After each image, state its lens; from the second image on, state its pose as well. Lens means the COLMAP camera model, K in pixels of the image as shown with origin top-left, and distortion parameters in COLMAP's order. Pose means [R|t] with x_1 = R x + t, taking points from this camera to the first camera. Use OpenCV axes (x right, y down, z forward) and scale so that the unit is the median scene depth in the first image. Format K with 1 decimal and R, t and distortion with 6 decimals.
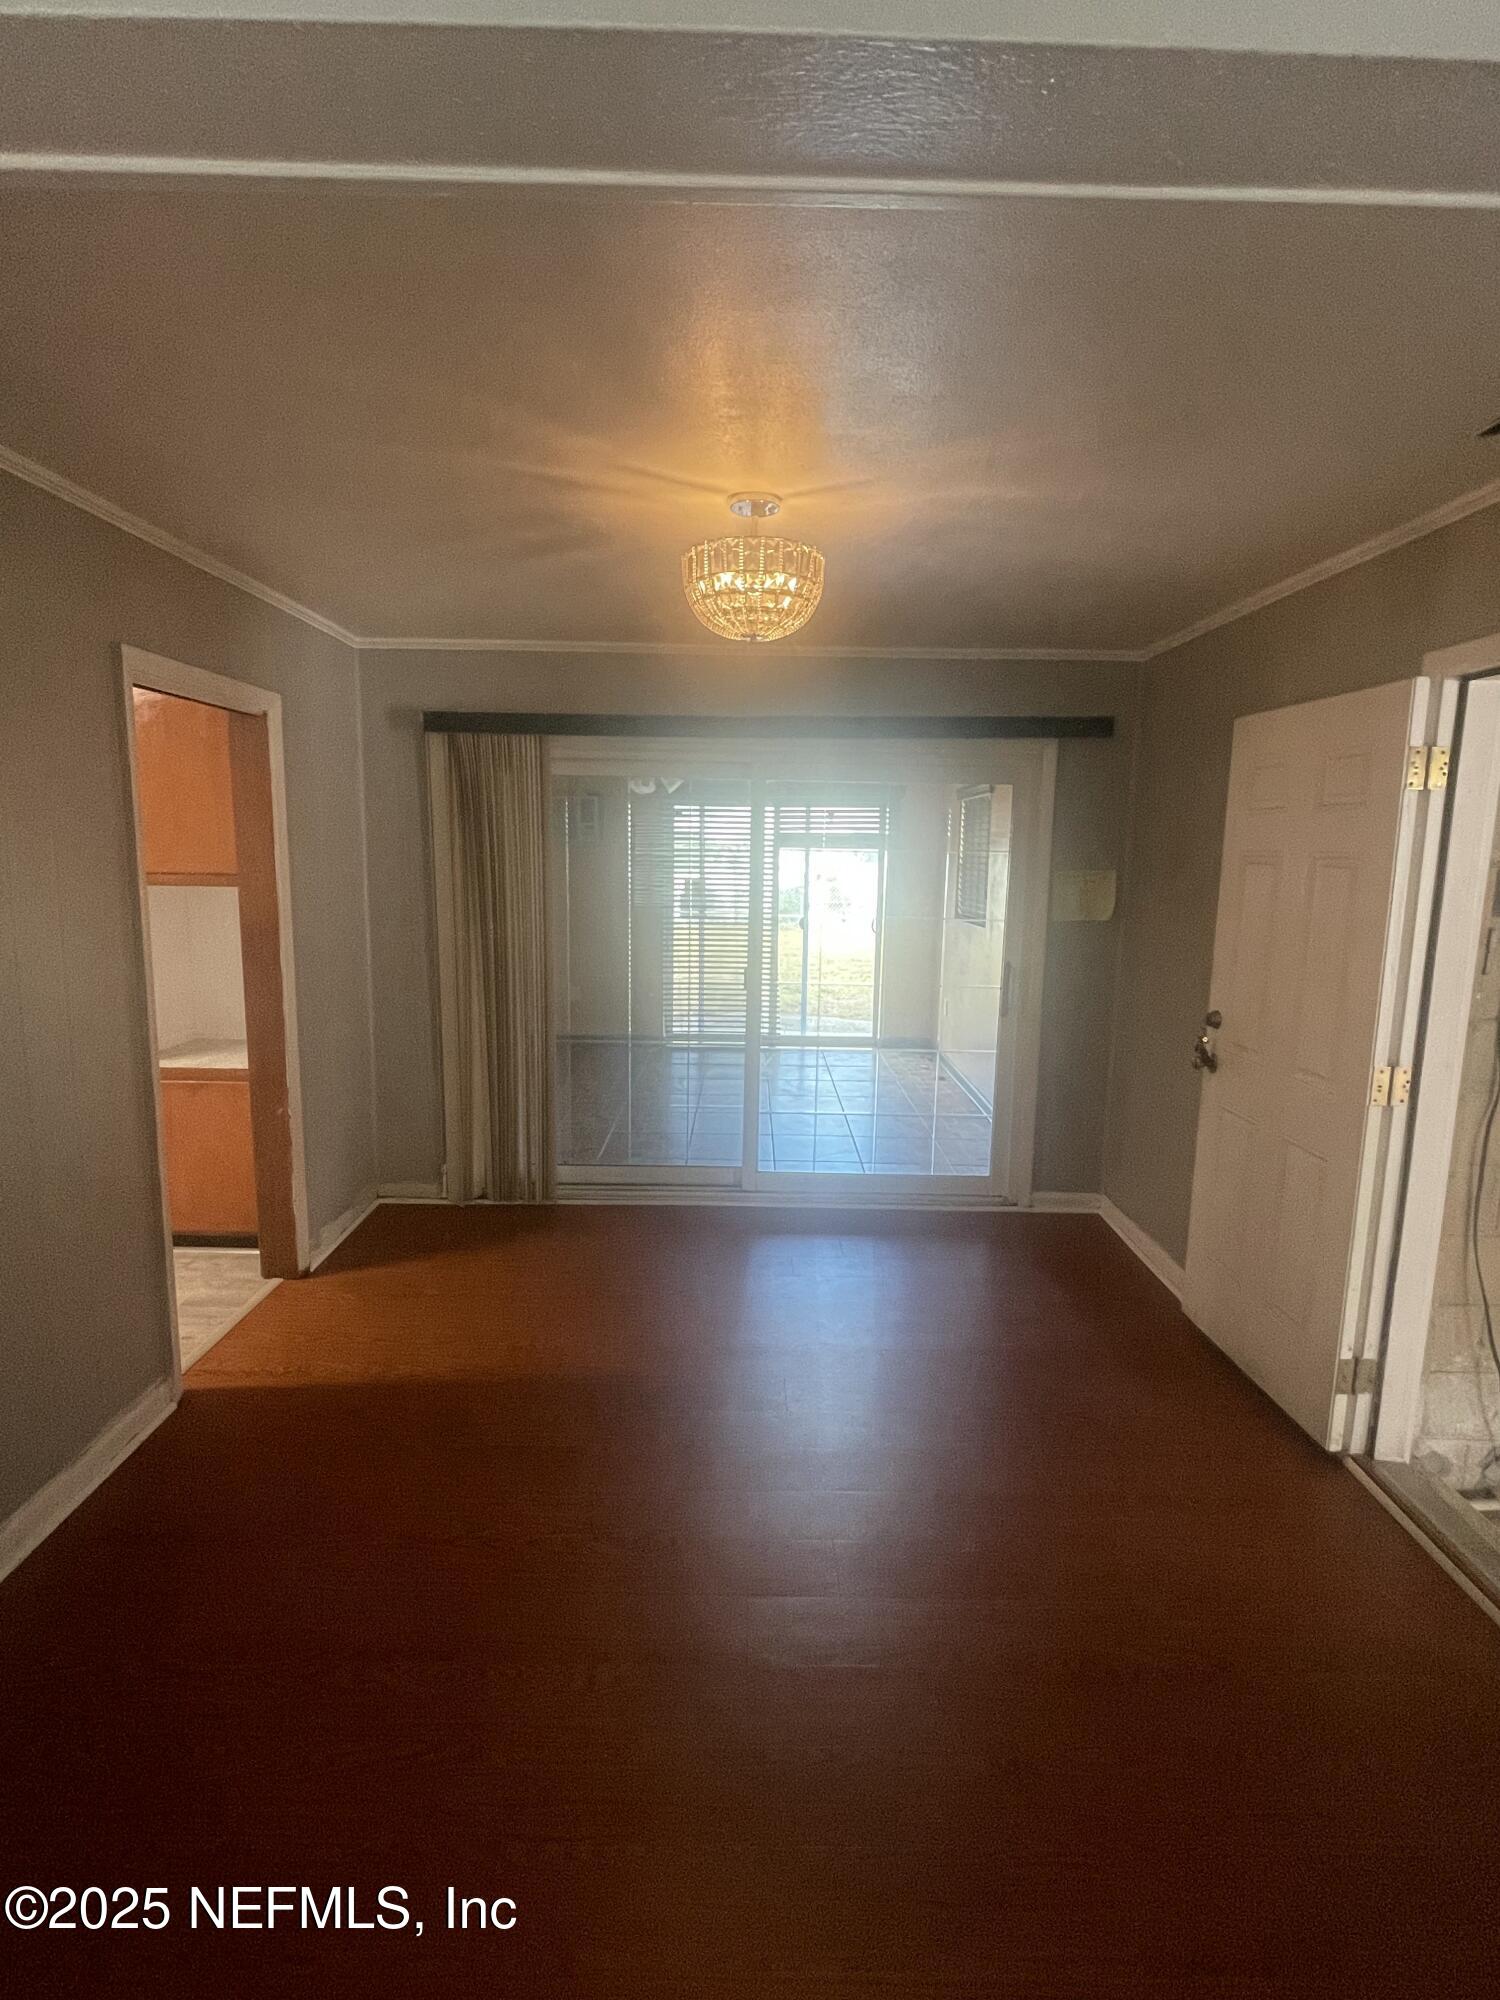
lens RADIAL K [[995.9, 0, 752.5], [0, 995.9, 990.8], [0, 0, 1]] dist [0.004575, -0.000082]
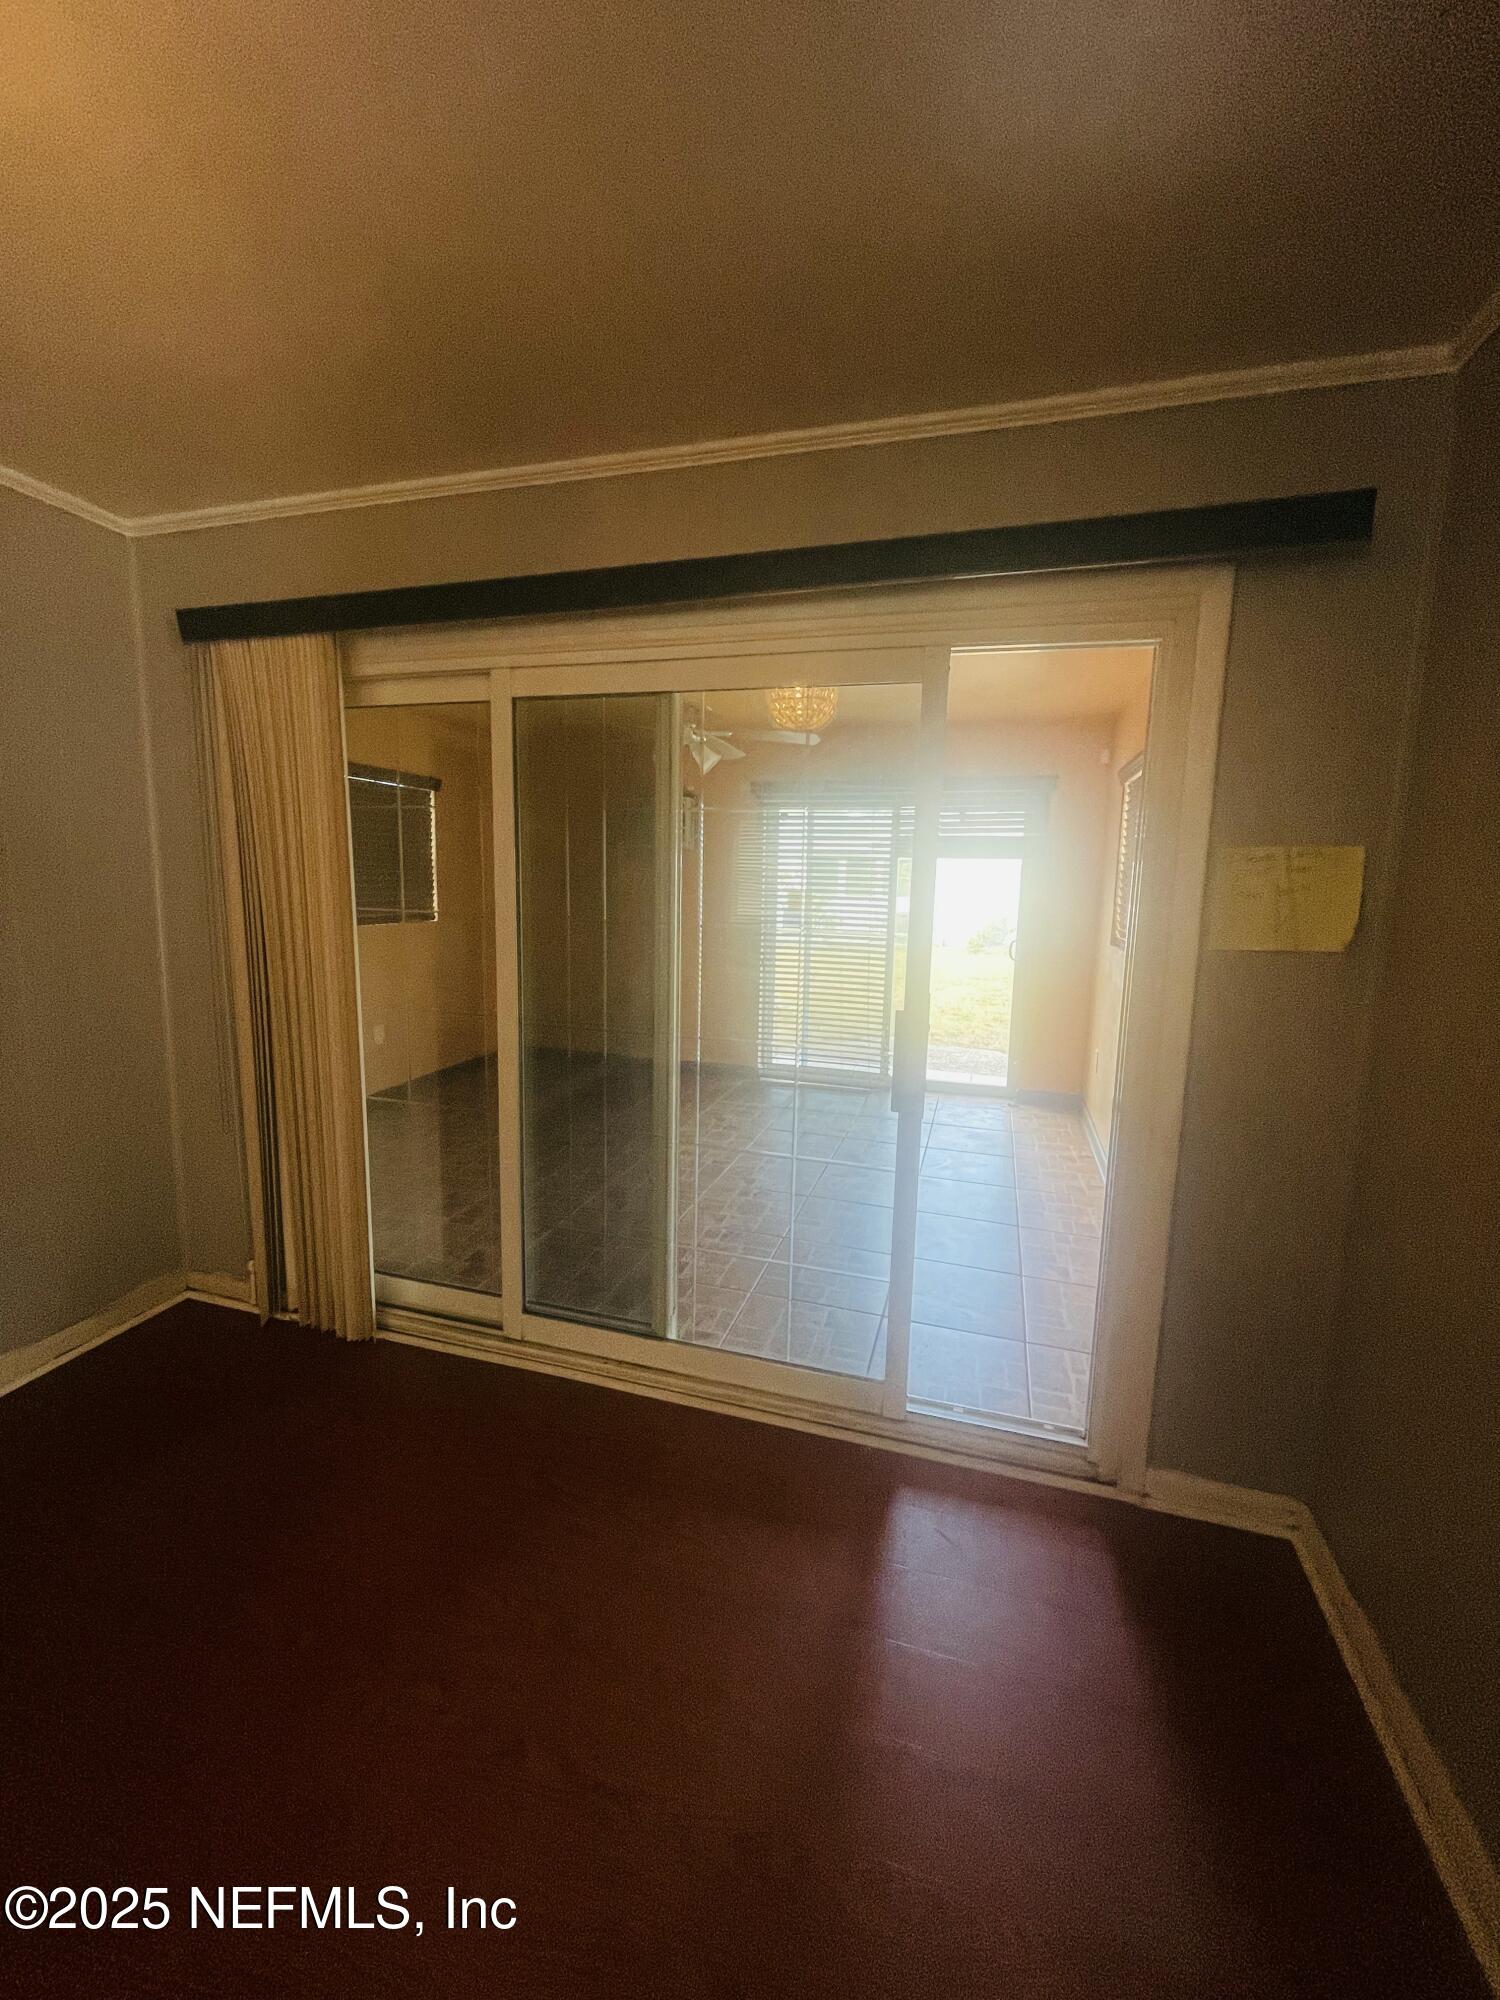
lens RADIAL K [[810.5, 0, 753.0], [0, 810.5, 984.2], [0, 0, 1]] dist [-0.002774, -0.001566]
pose [[0.957576, 0.046115, -0.284467, 0.192883], [-0.051216, 0.998632, -0.010515, -0.036075], [0.283593, 0.024638, 0.958628, 0.534206]]
